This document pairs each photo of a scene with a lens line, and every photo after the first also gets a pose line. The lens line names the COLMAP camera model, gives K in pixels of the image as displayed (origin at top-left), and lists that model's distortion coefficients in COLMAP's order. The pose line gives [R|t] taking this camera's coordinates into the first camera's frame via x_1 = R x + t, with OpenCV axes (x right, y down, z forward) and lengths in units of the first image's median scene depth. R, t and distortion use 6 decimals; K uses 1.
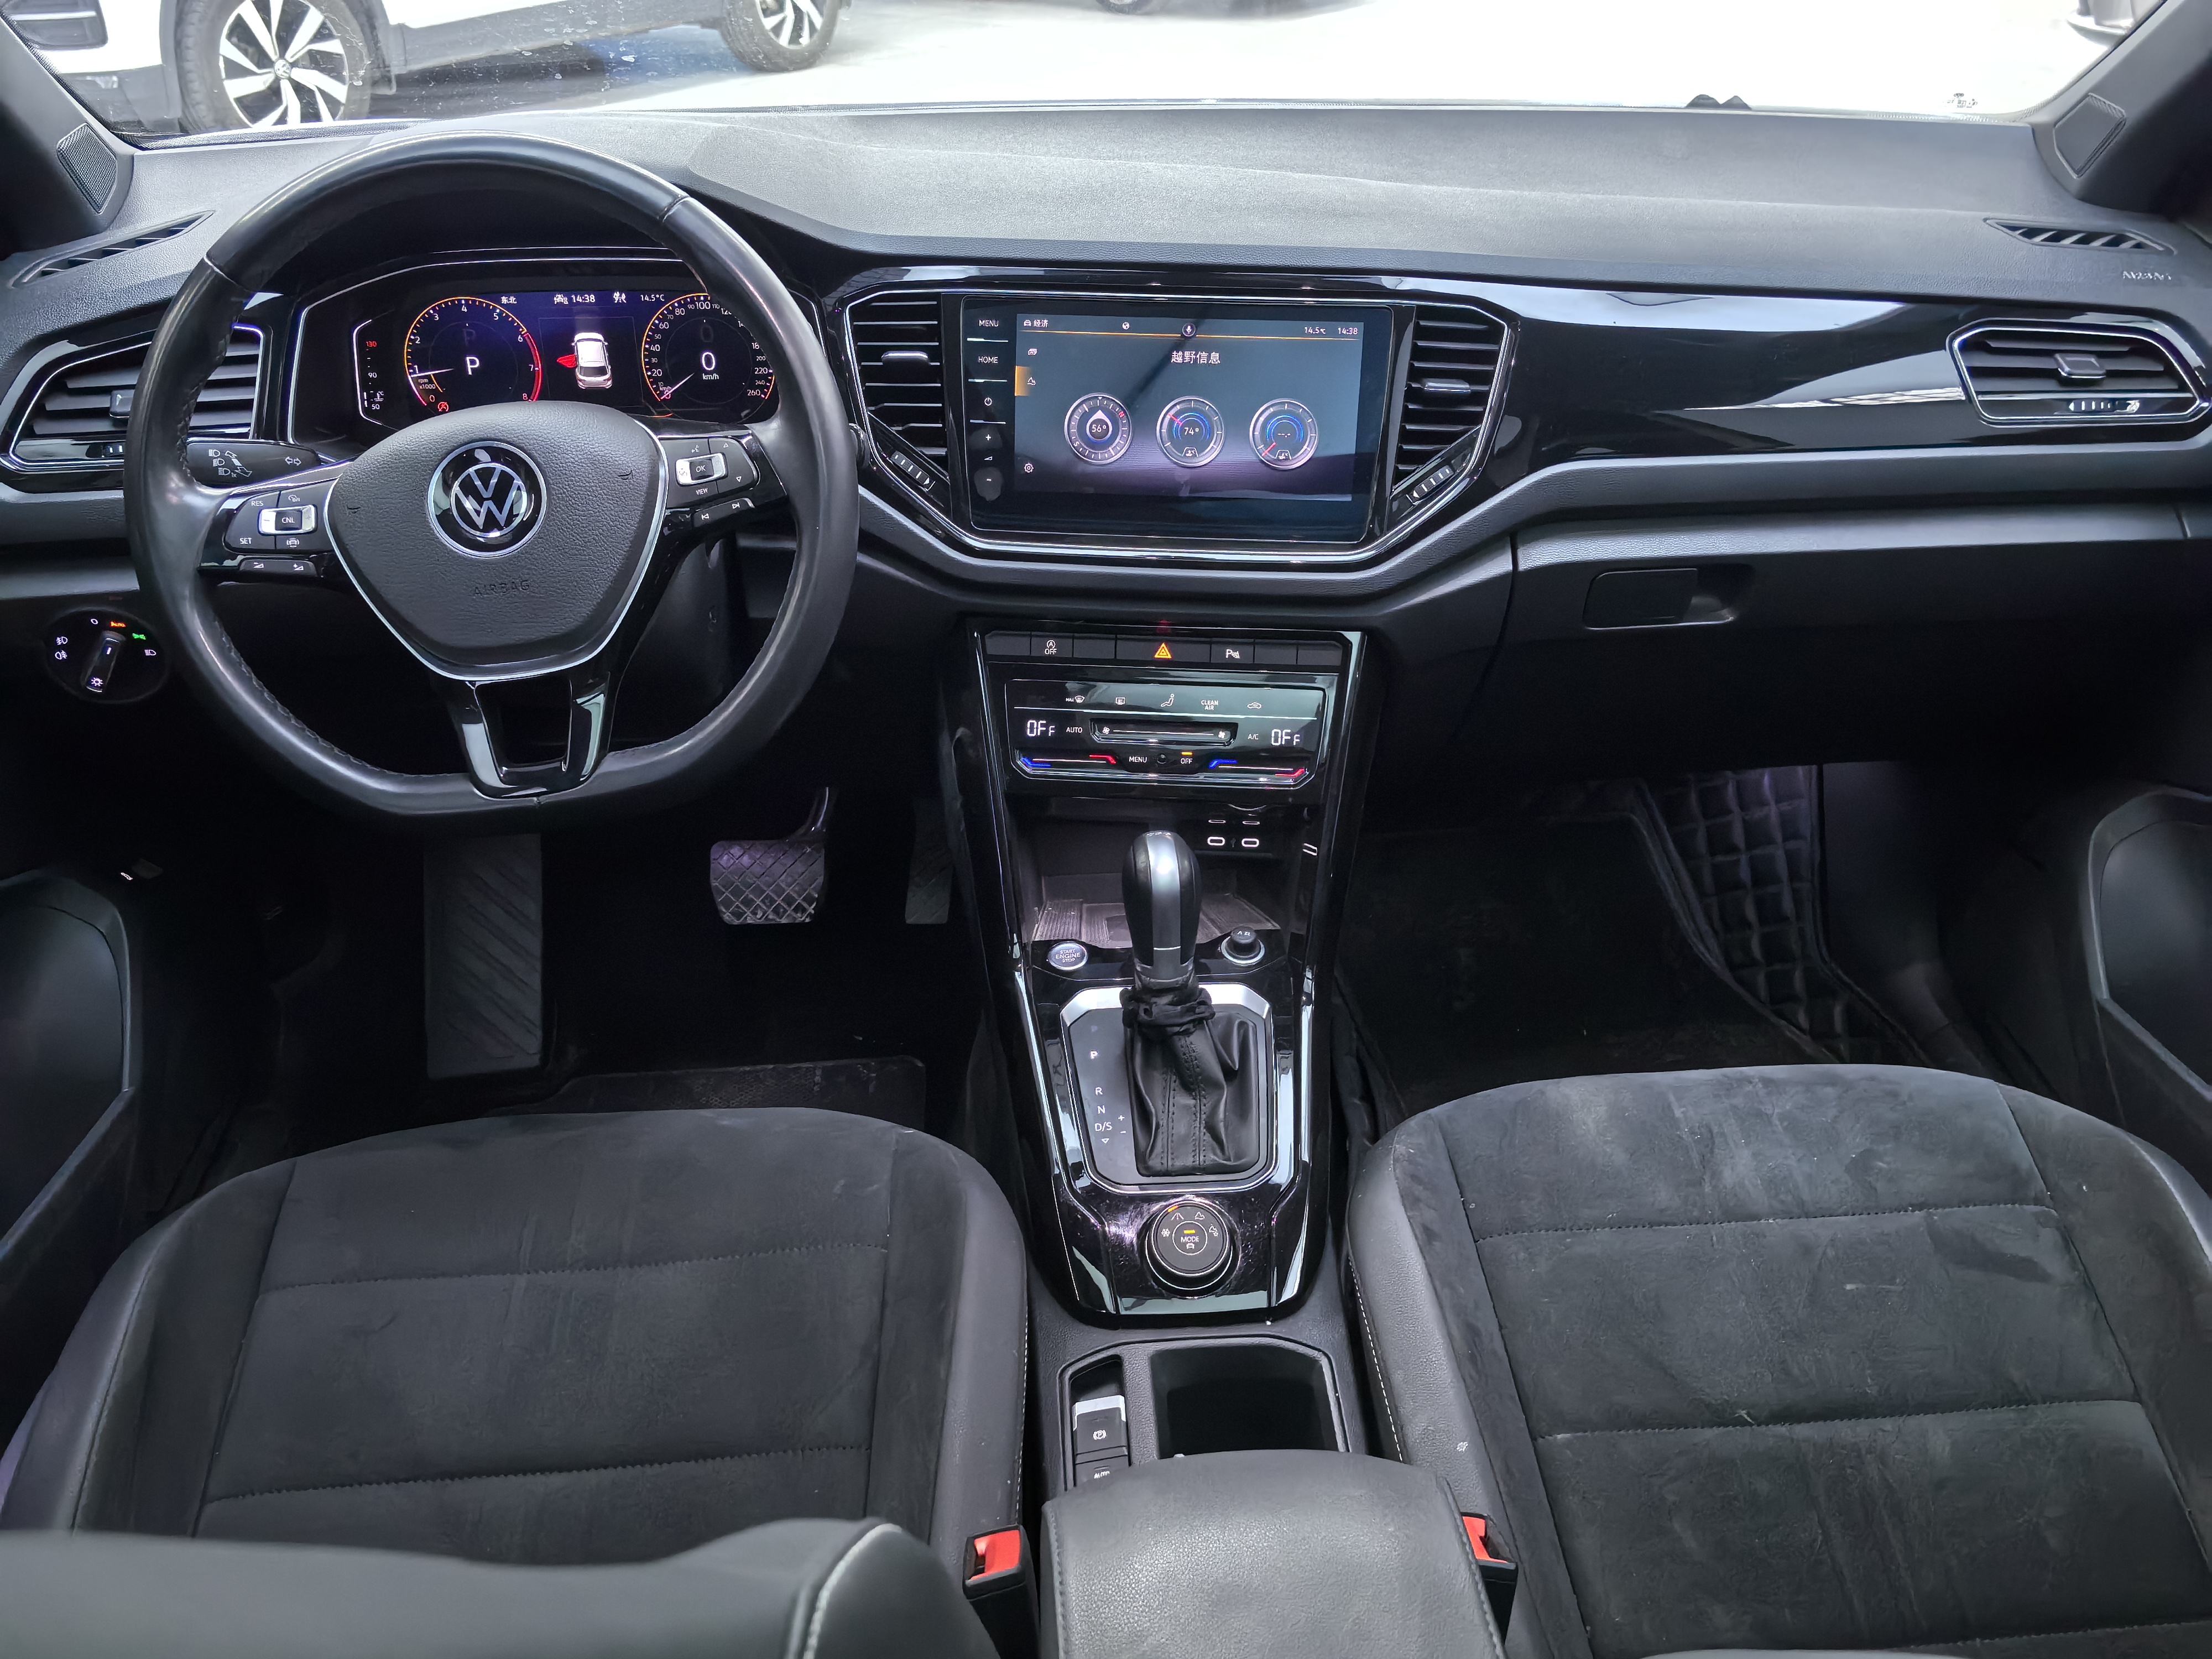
lens RADIAL K [[1766.5, 0, 1118.8], [0, 1766.5, 827.6], [0, 0, 1]] dist [0.076531, -0.125602]
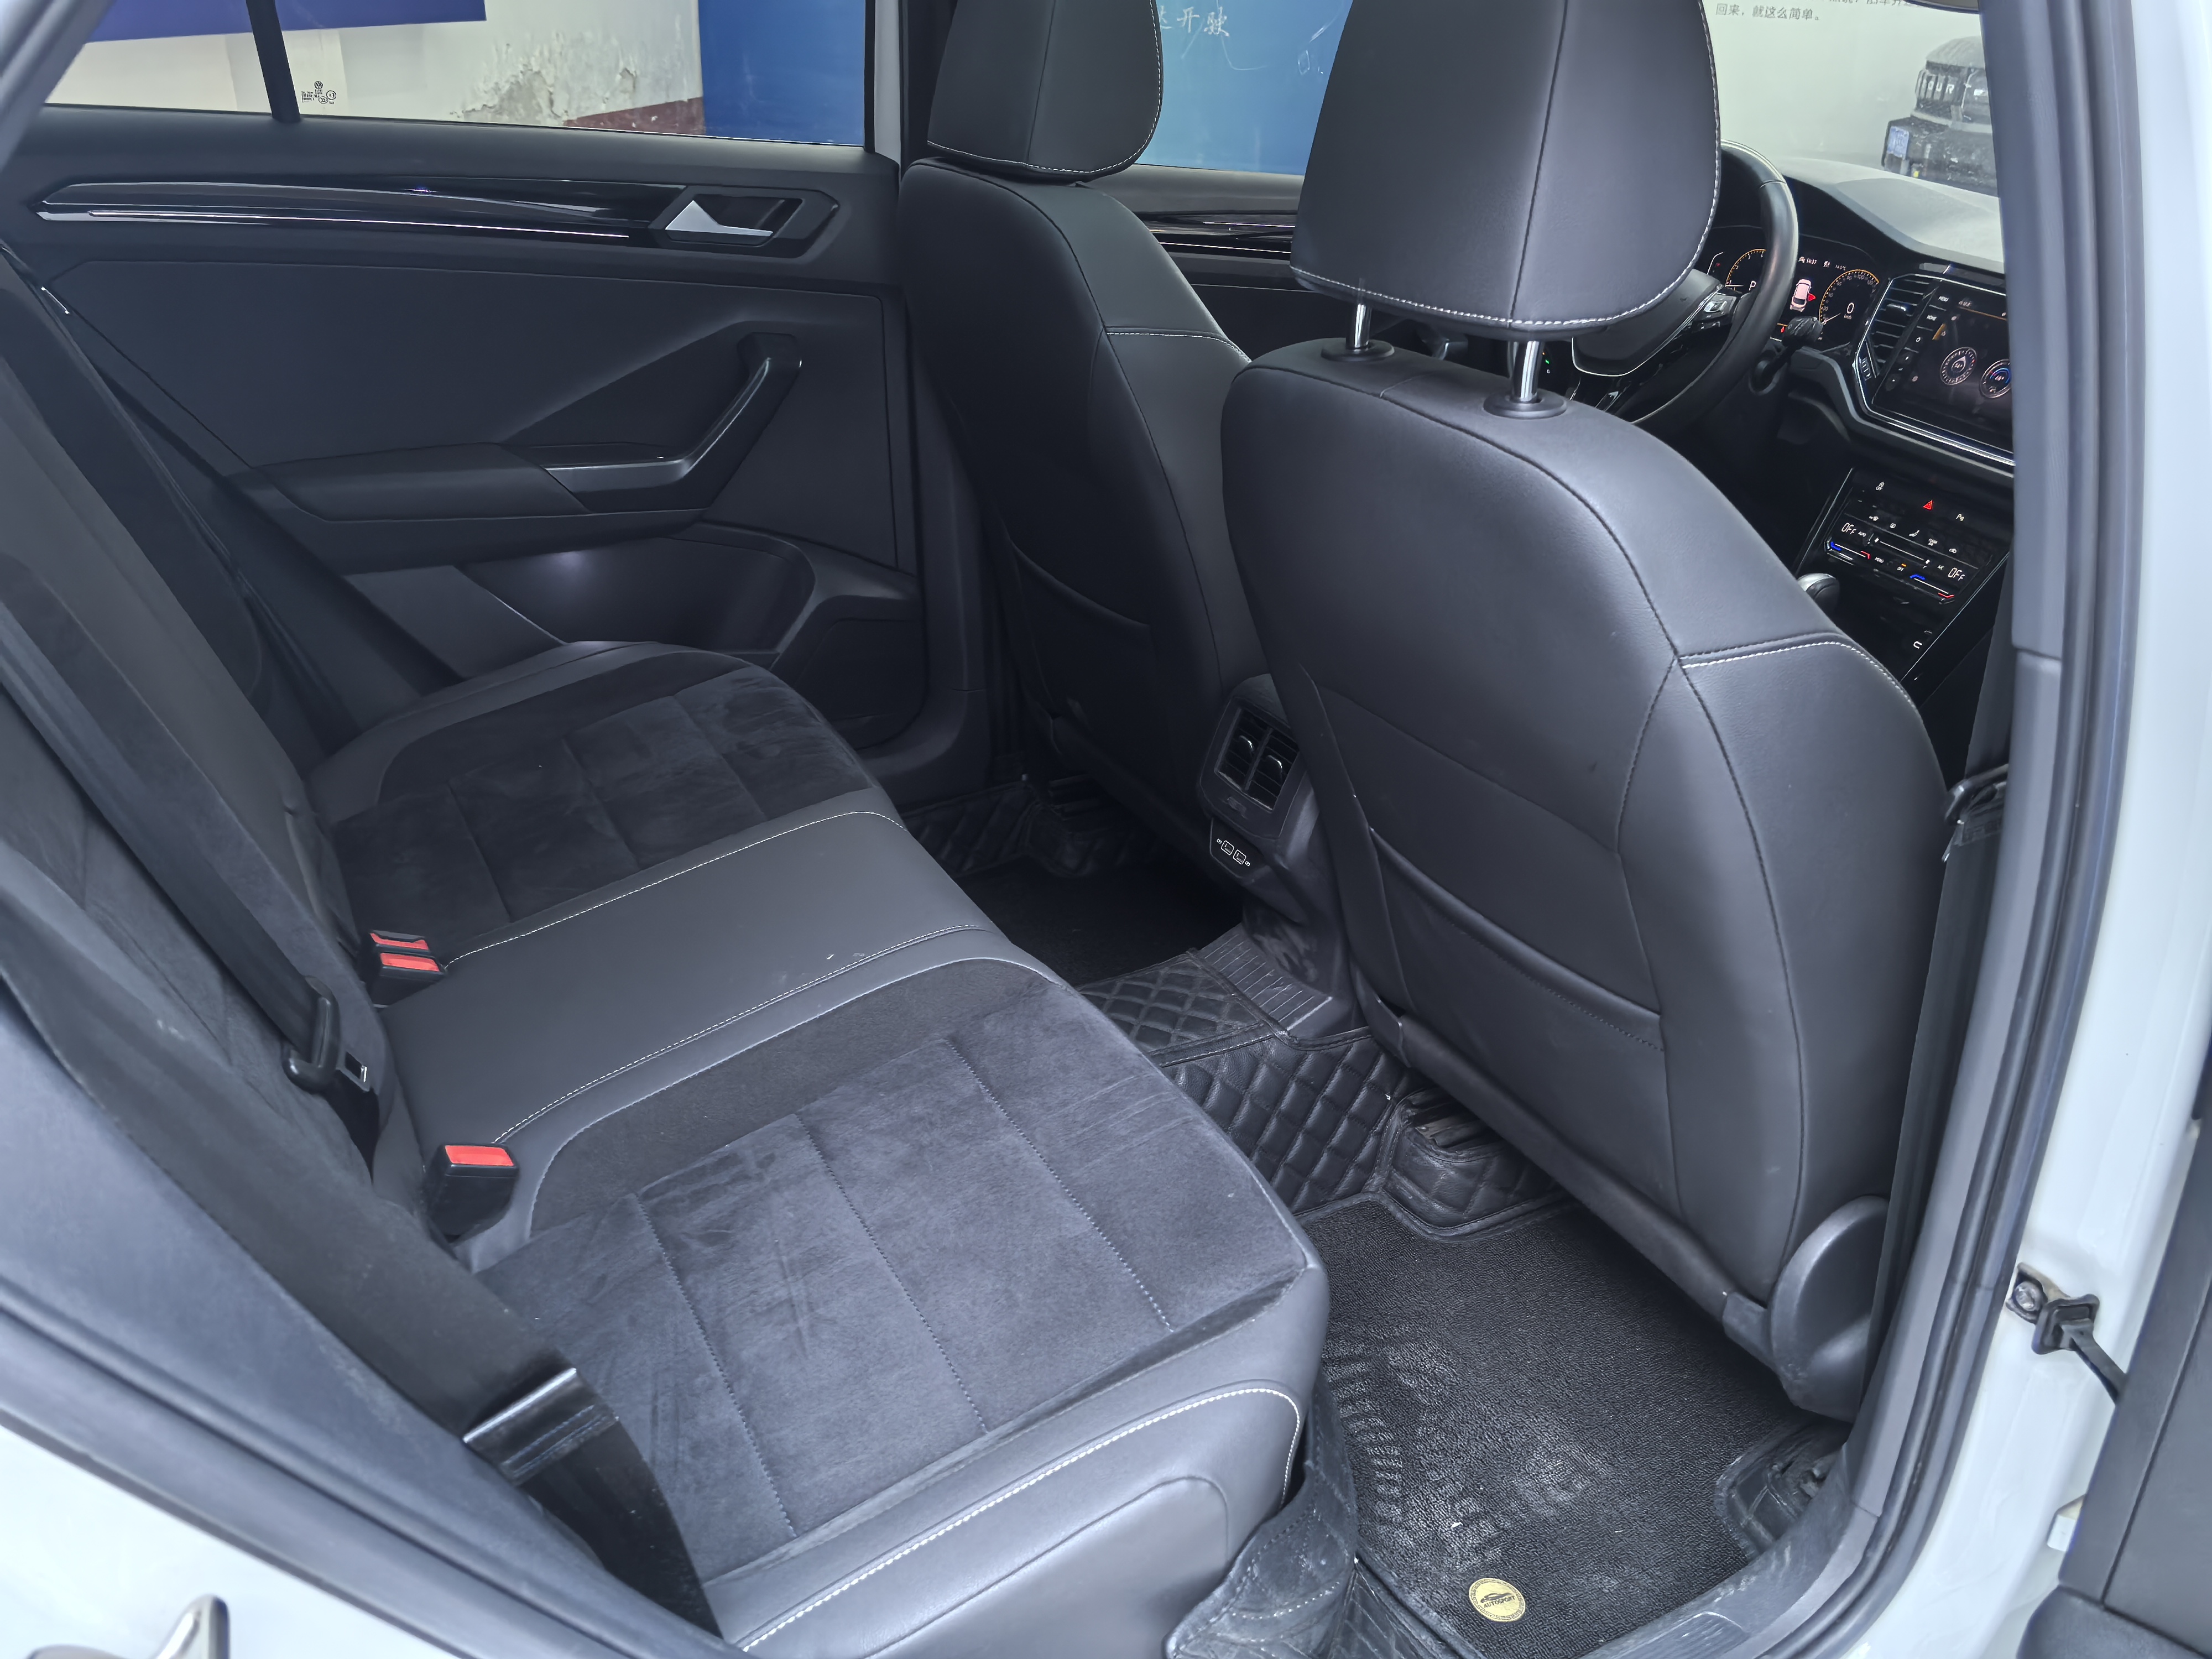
lens RADIAL K [[1766.5, 0, 1118.8], [0, 1766.5, 827.6], [0, 0, 1]] dist [0.076531, -0.125602]
pose [[0.414829, 0.422845, -0.805679, 1.190506], [-0.515763, 0.838743, 0.174641, 0.251107], [0.749604, 0.343093, 0.566023, -0.393360]]
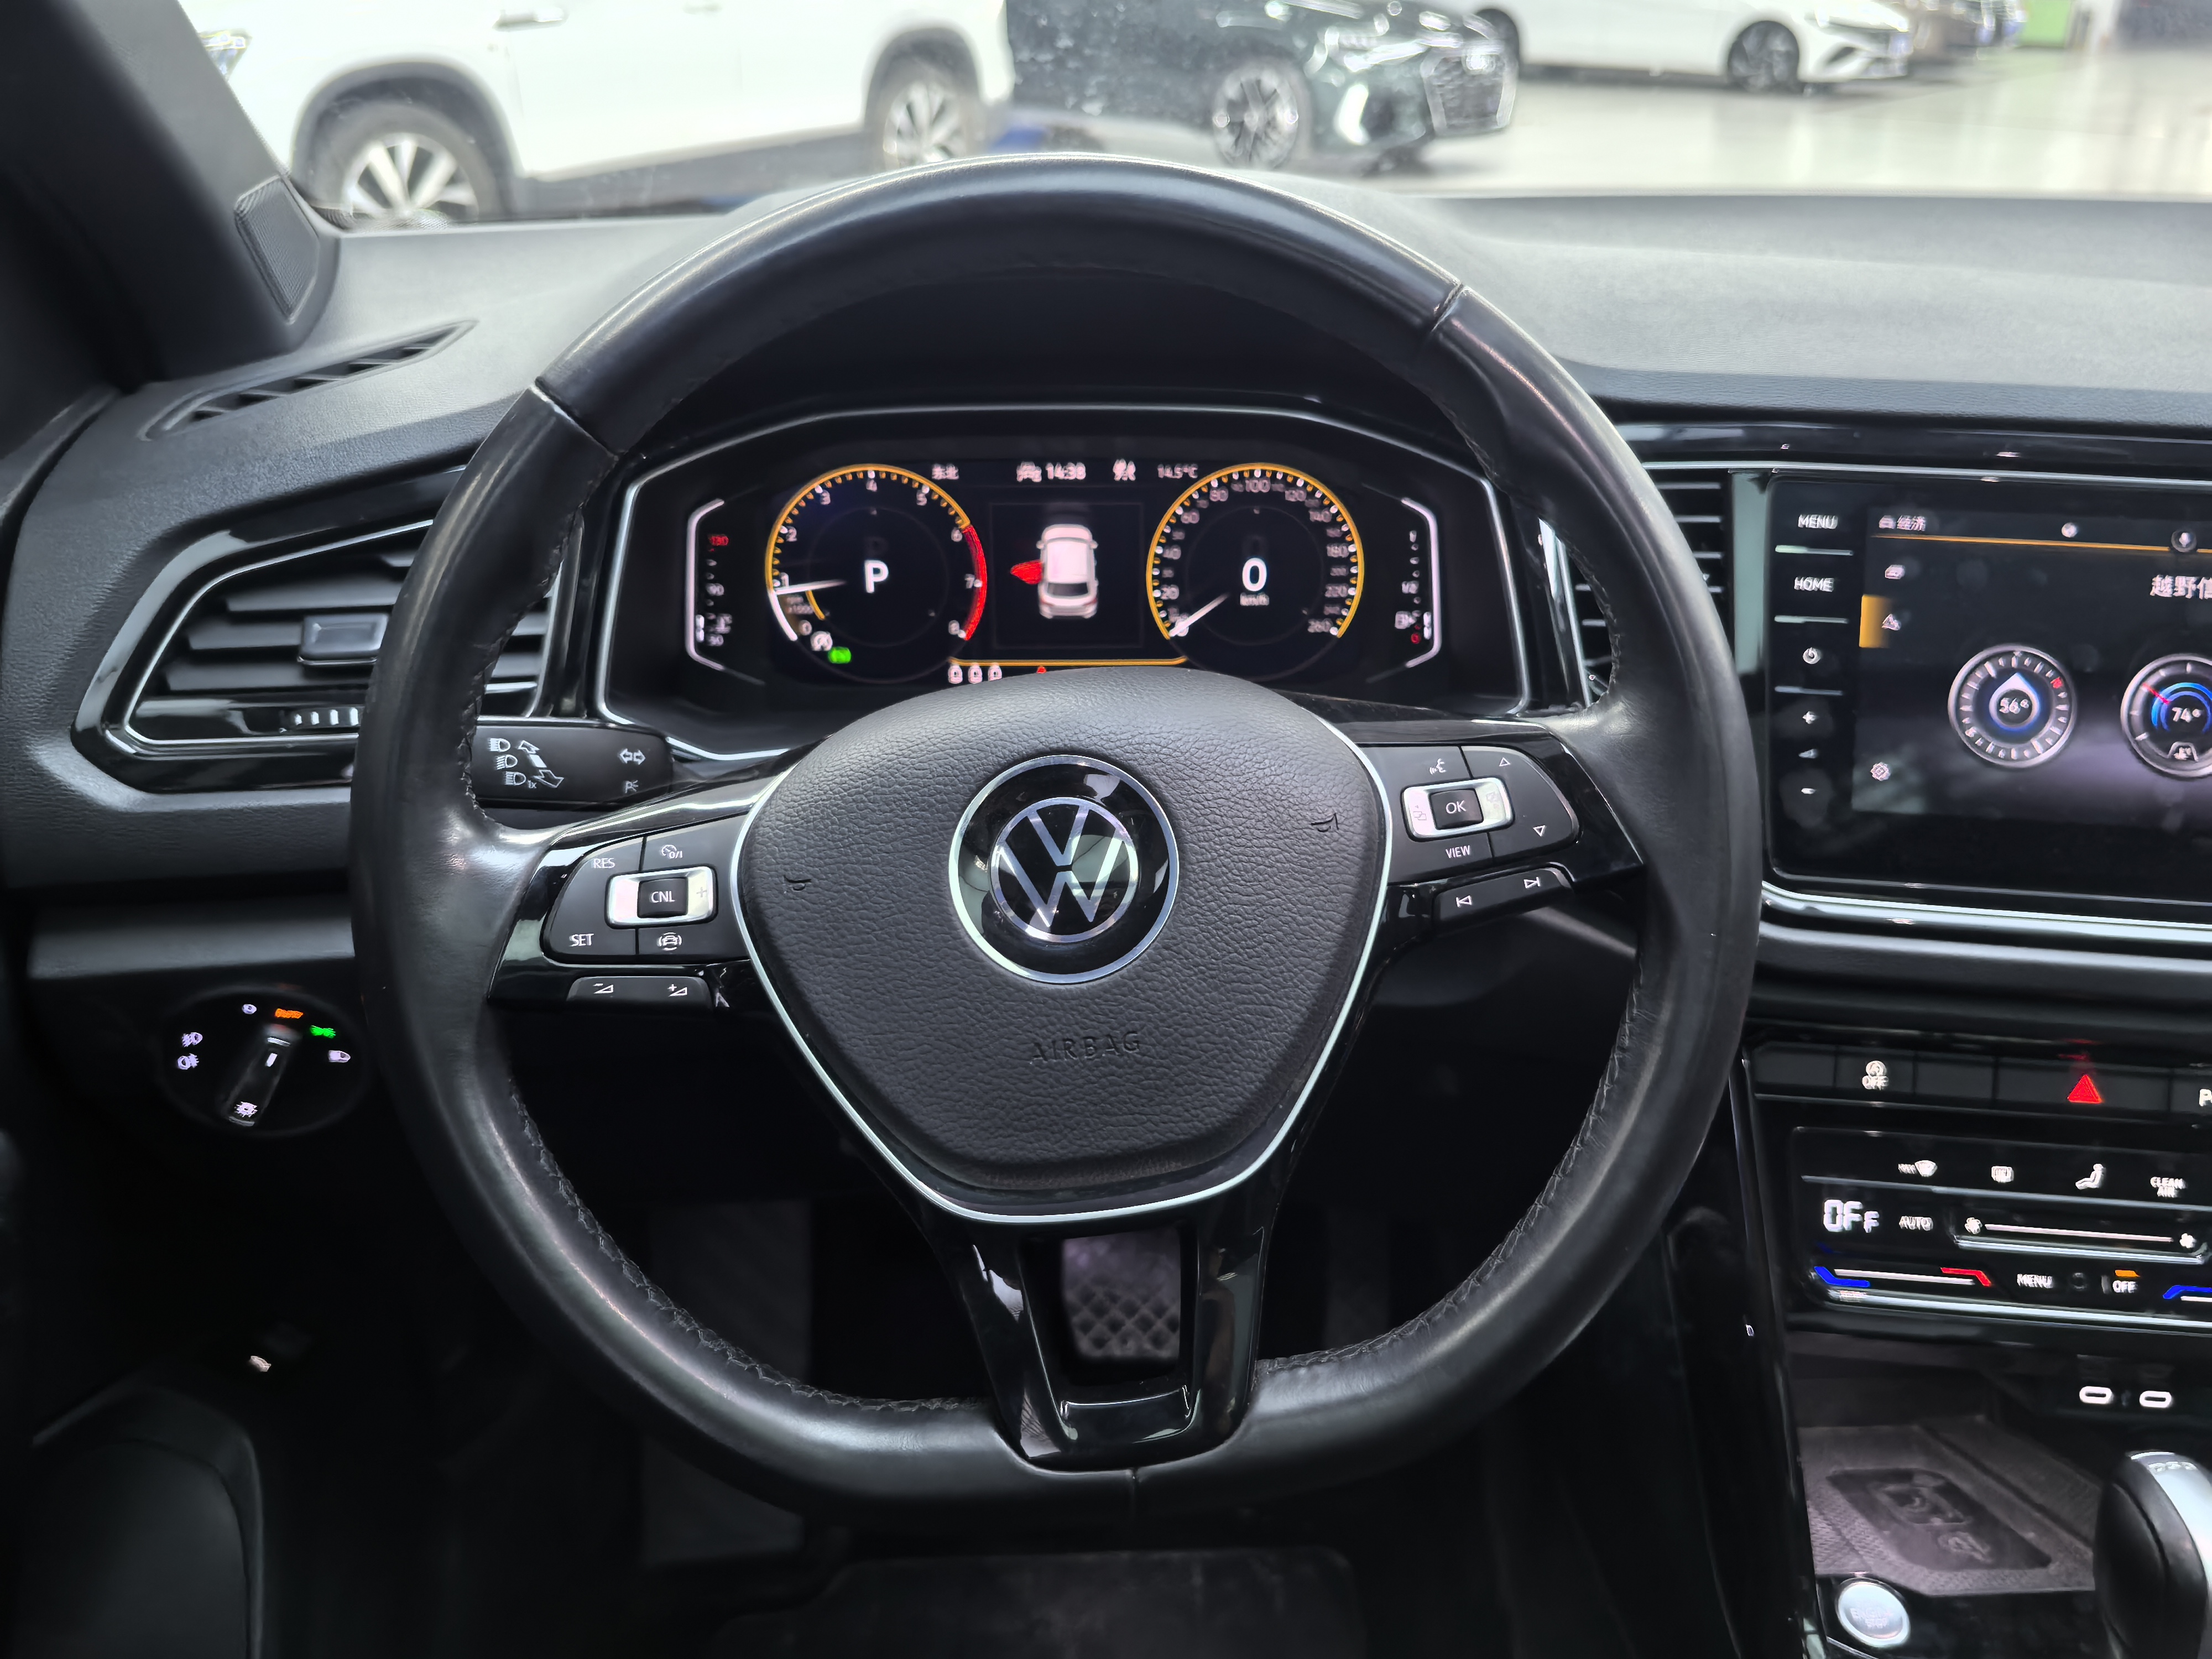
lens RADIAL K [[1782.0, 0, 1113.8], [0, 1782.0, 855.9], [0, 0, 1]] dist [0.080986, -0.171134]
pose [[0.999128, 0.023082, -0.034778, -0.272869], [-0.025549, 0.997060, -0.072241, -0.128666], [0.033009, 0.073066, 0.996781, 0.422368]]
